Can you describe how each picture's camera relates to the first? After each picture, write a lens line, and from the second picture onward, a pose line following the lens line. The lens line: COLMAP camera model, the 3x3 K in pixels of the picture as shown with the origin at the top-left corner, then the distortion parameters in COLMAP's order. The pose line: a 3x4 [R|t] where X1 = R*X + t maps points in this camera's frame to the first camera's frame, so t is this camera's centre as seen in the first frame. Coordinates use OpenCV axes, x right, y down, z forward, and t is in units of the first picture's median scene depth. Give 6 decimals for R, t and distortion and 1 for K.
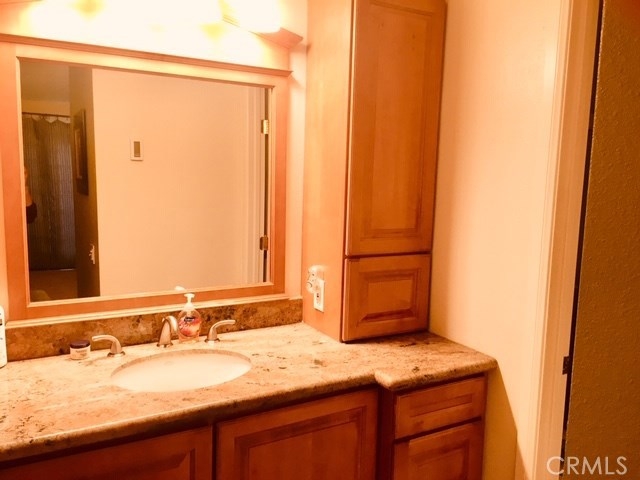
lens RADIAL K [[537.7, 0, 320.0], [0, 537.7, 240.0], [0, 0, 1]] dist [-0.002932, -0.002138]
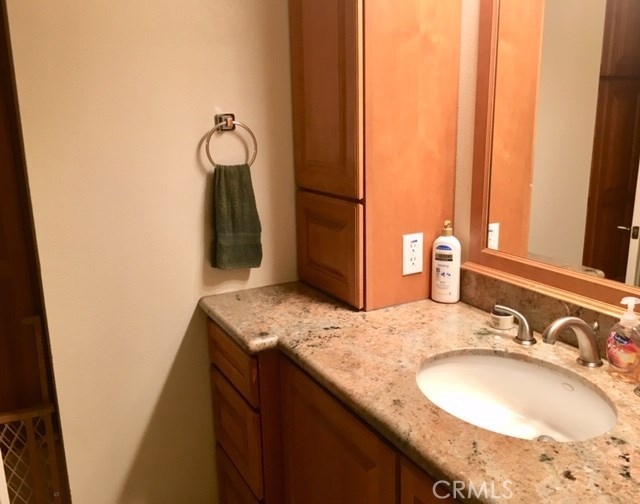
lens RADIAL K [[575.8, 0, 320.0], [0, 575.8, 252.0], [0, 0, 1]] dist [0.002372, 0.003054]
pose [[-0.025168, 0.213852, -0.976542, 0.421180], [-0.104654, 0.970920, 0.215319, -0.056447], [0.994190, 0.107618, -0.002056, 0.755112]]
